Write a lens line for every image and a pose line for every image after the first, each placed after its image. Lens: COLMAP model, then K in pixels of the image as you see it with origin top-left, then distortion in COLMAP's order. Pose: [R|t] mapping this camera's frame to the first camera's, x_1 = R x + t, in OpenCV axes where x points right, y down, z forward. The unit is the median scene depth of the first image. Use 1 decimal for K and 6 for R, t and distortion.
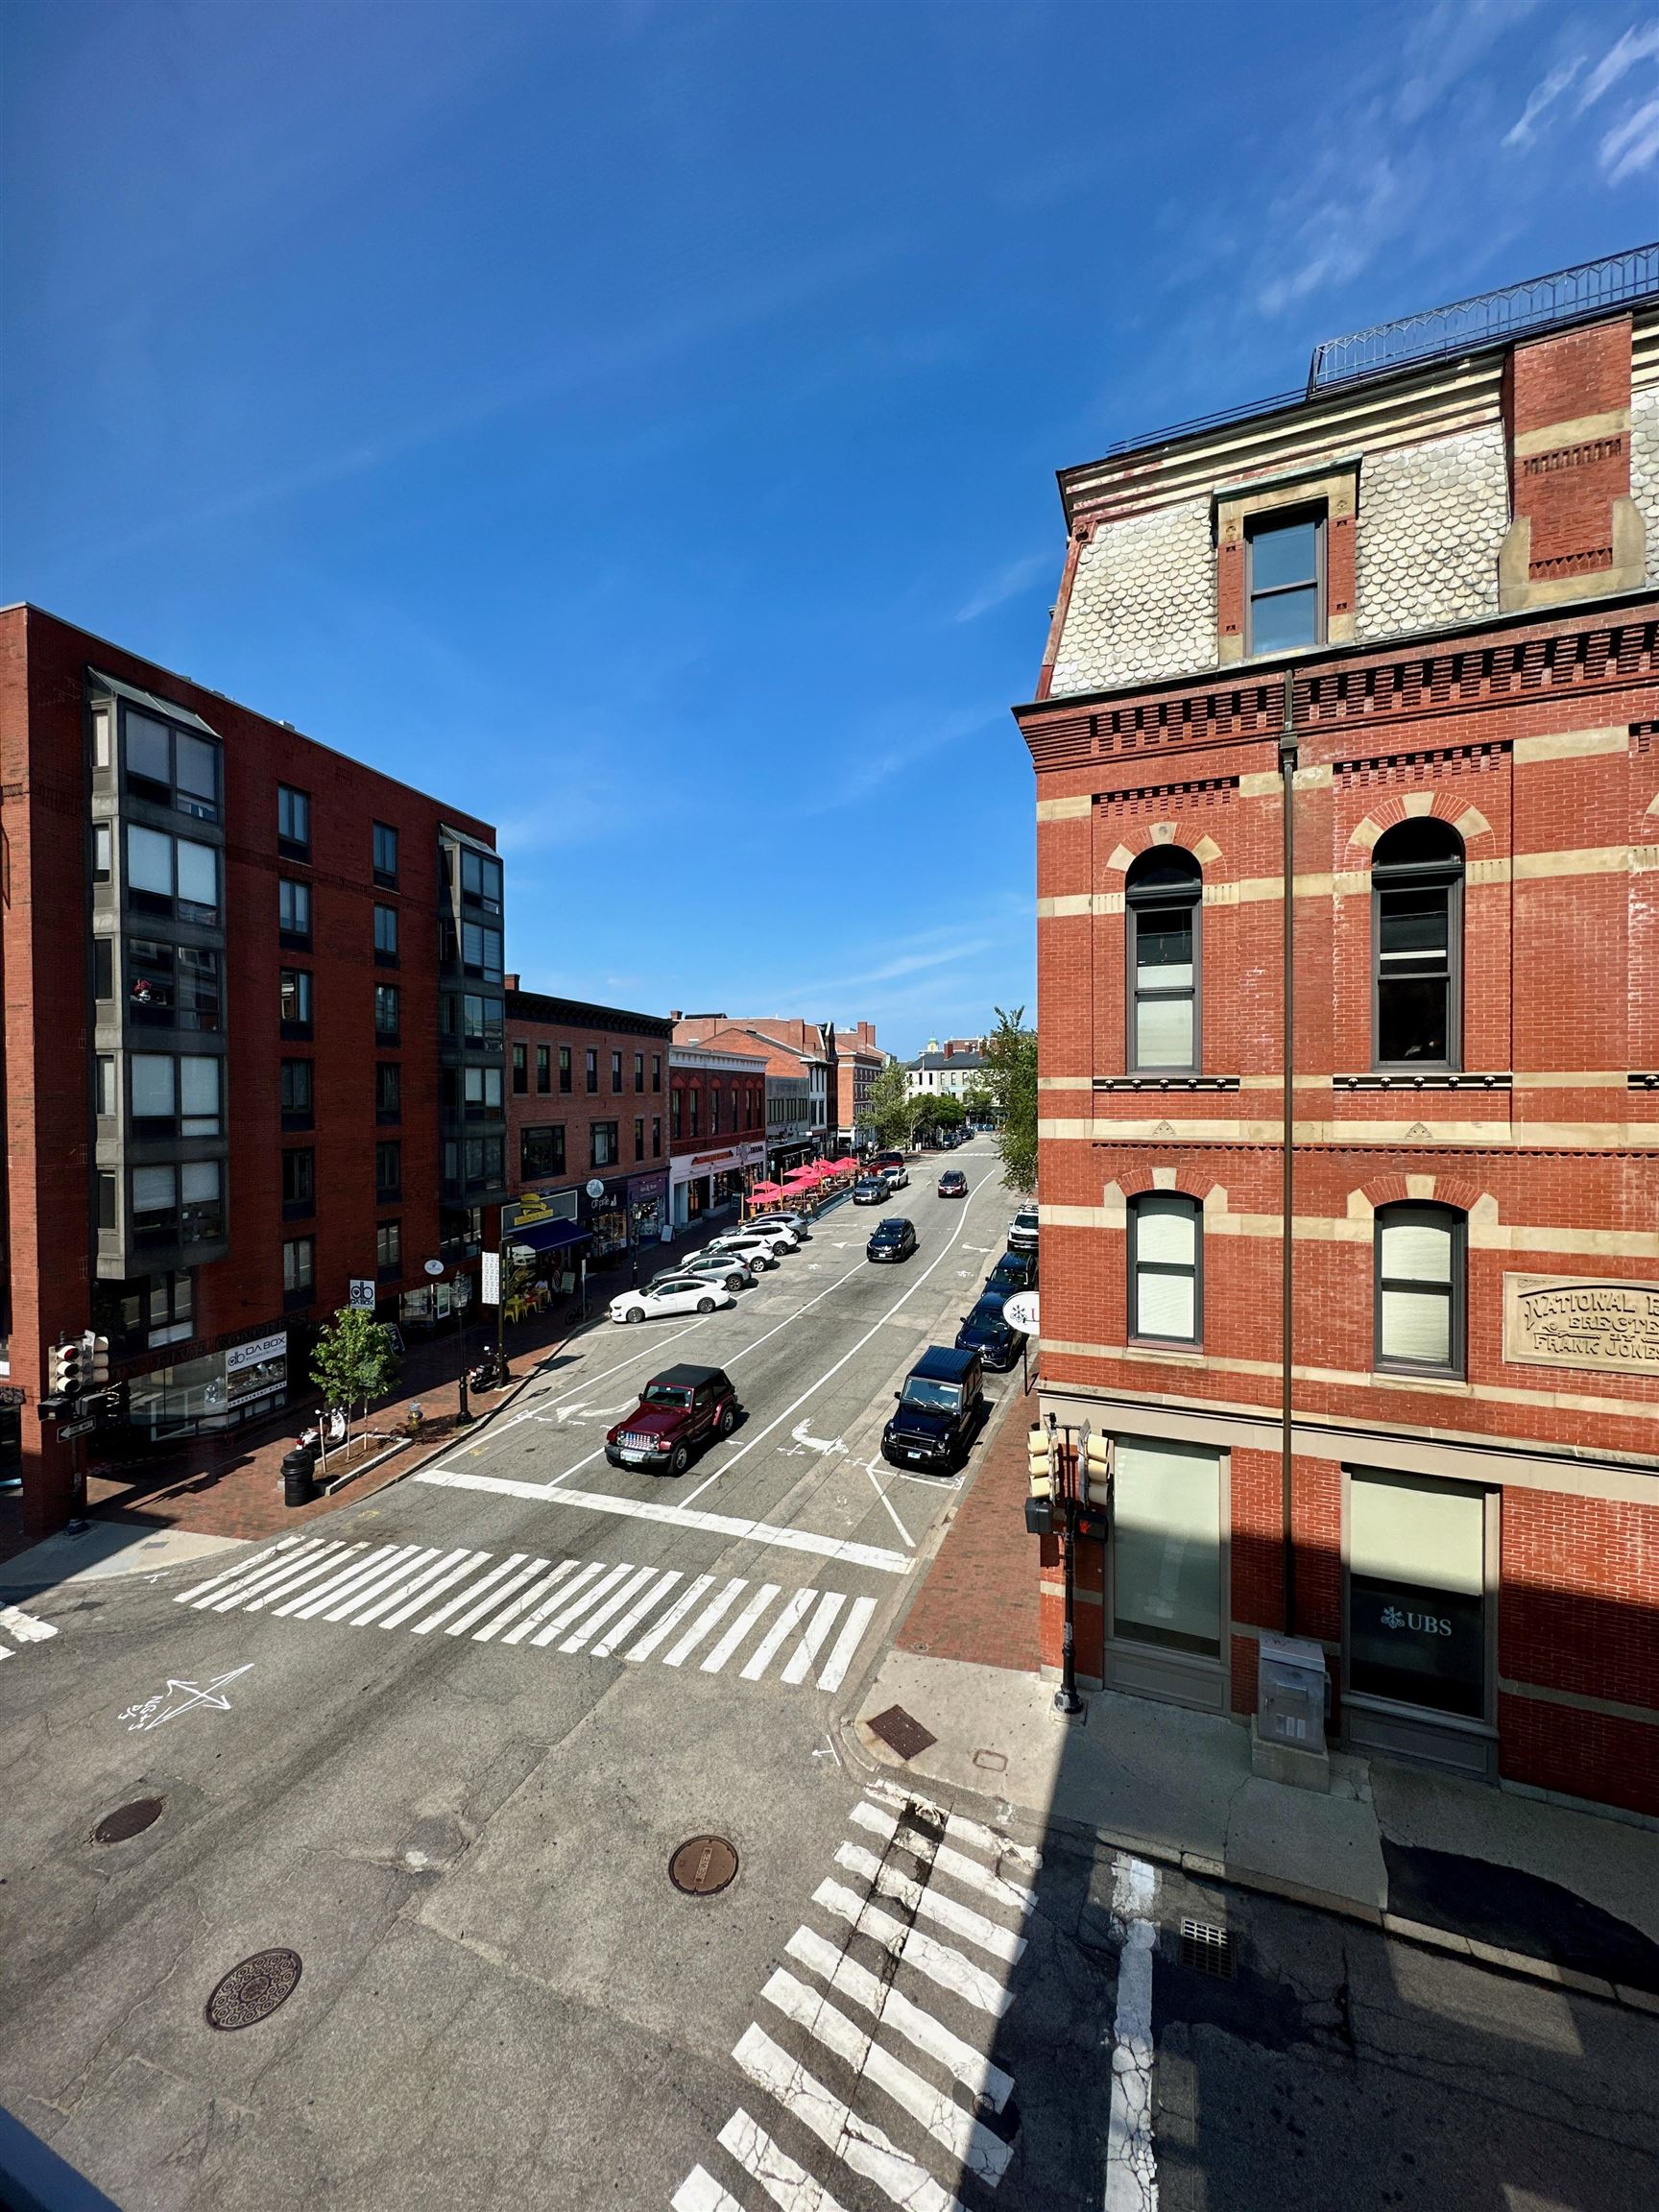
lens RADIAL K [[883.1, 0, 828.6], [0, 883.1, 1101.4], [0, 0, 1]] dist [-0.004639, 0.000743]
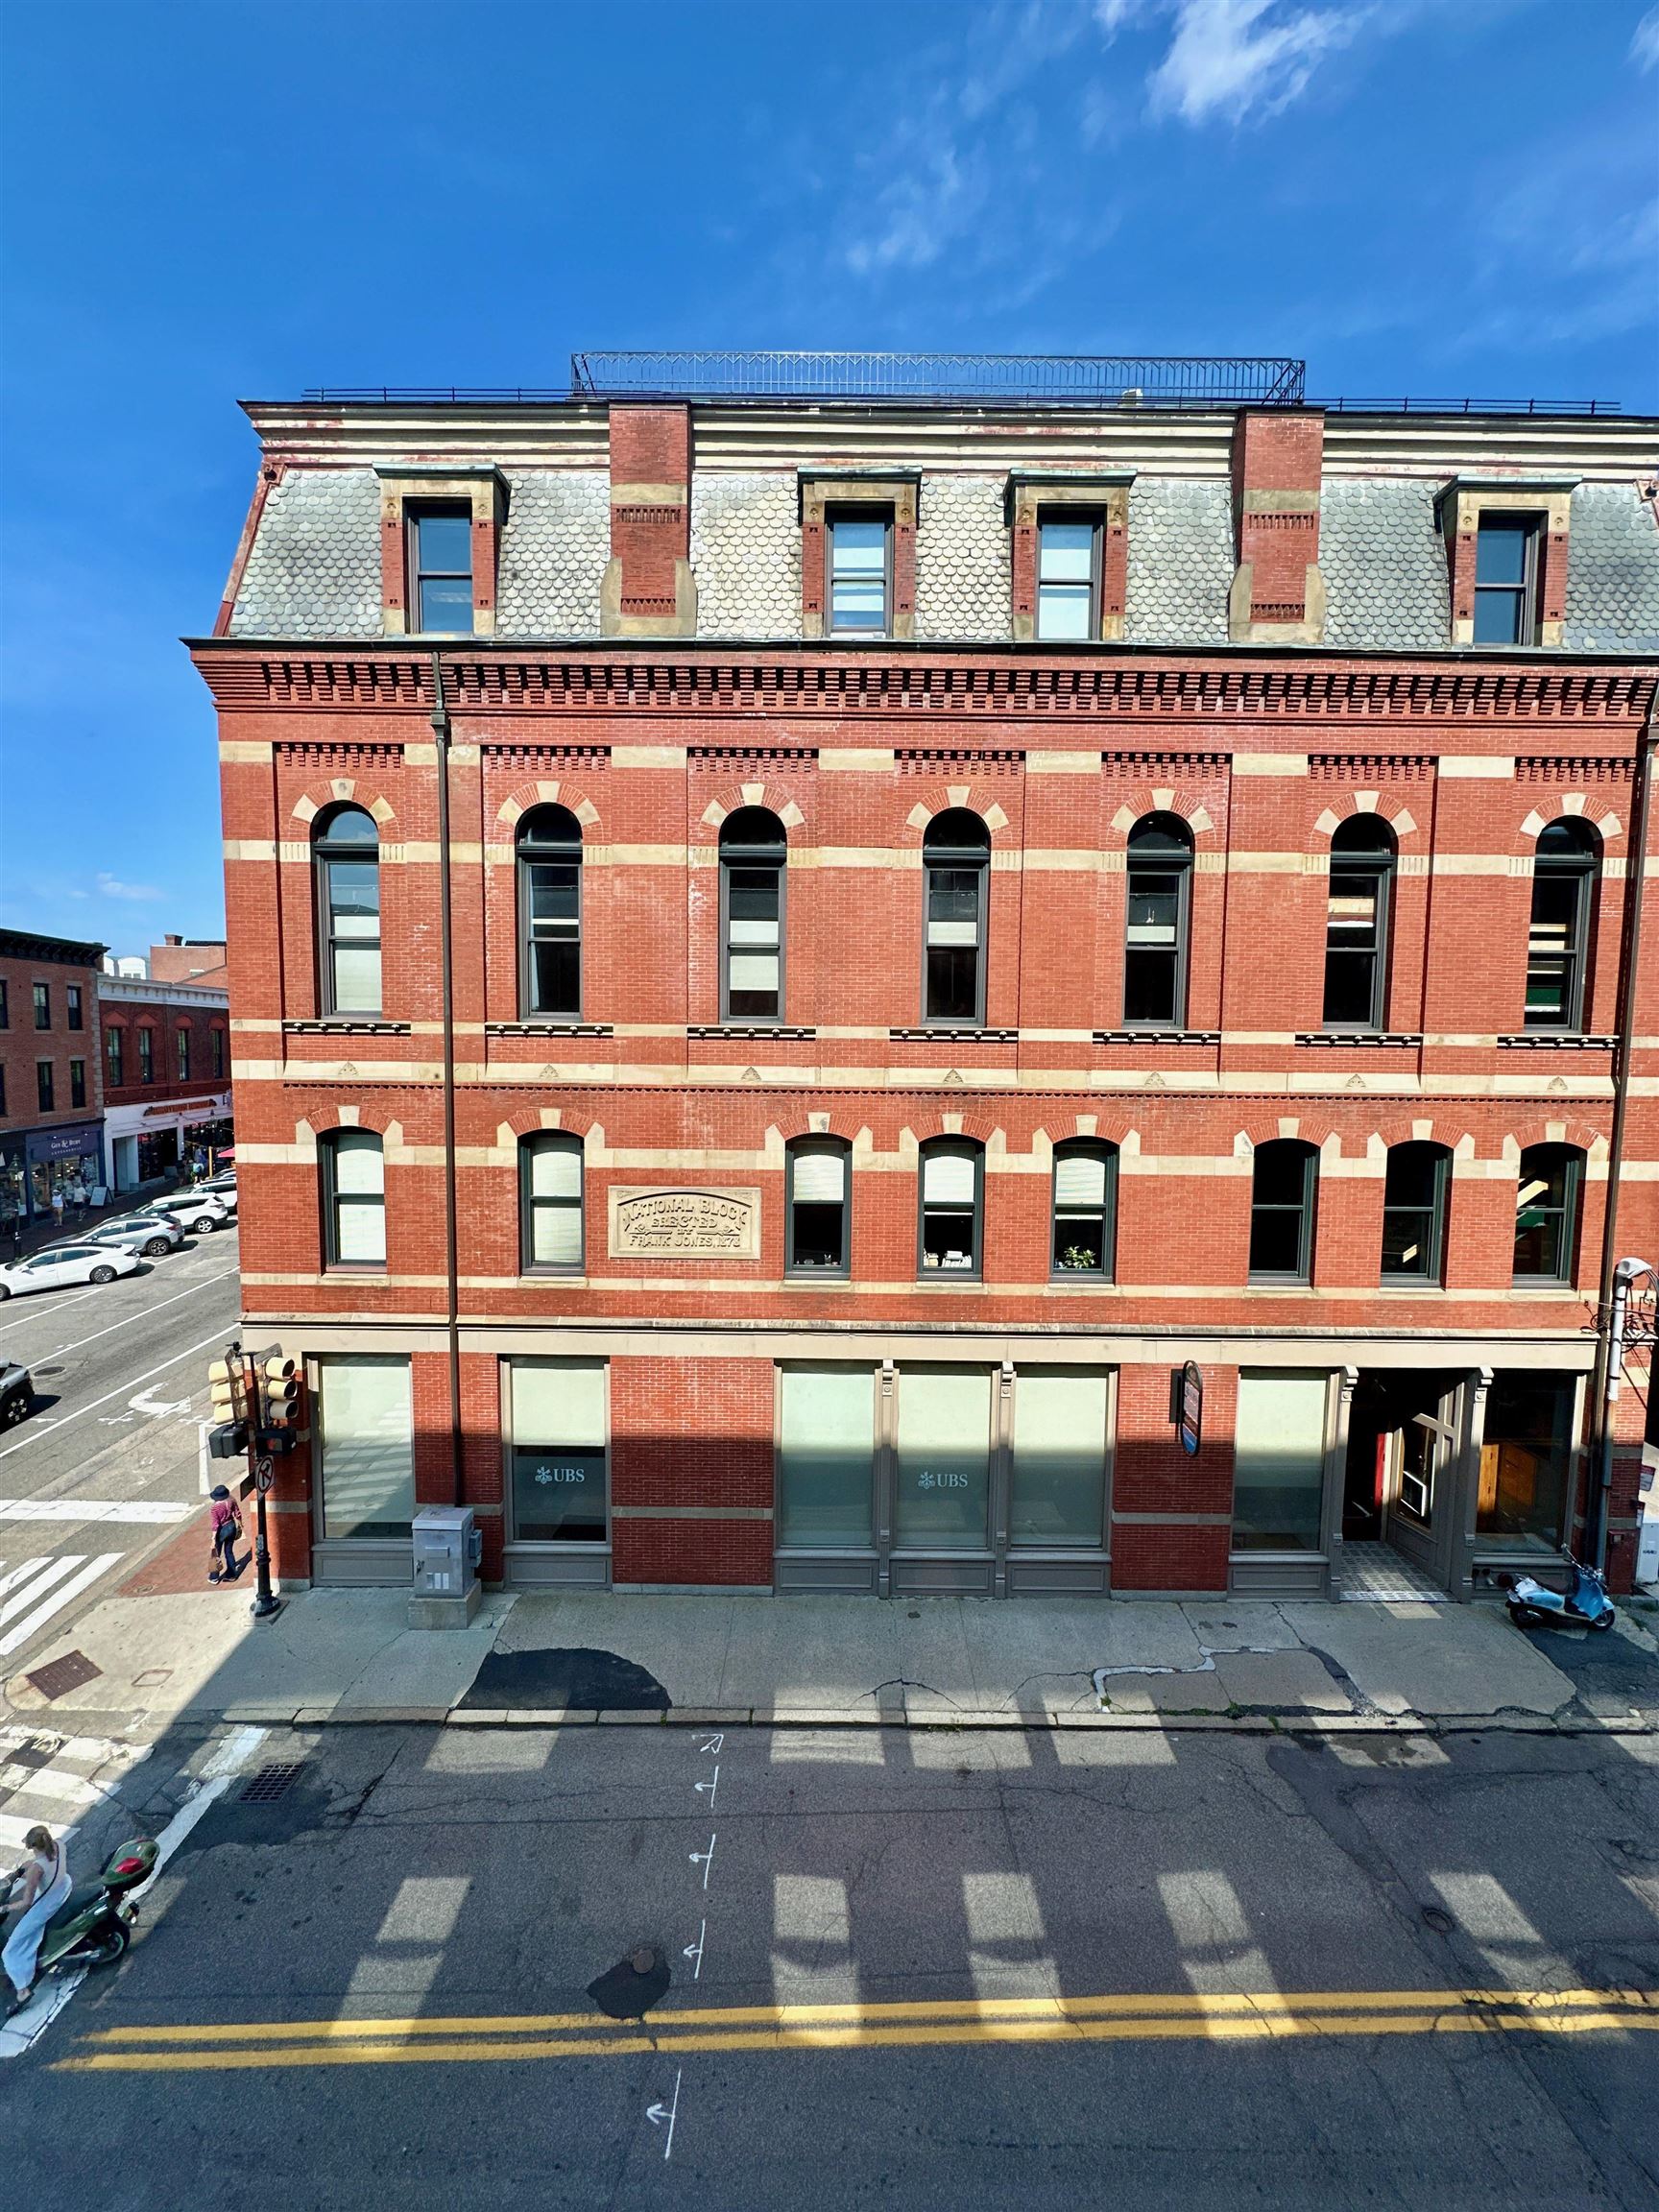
lens RADIAL K [[883.5, 0, 830.3], [0, 883.5, 1102.5], [0, 0, 1]] dist [-0.007044, 0.002251]
pose [[0.916899, -0.011443, 0.398954, 0.334711], [-0.012906, 0.998216, 0.058291, 0.000562], [-0.398910, -0.058596, 0.915116, -0.148661]]
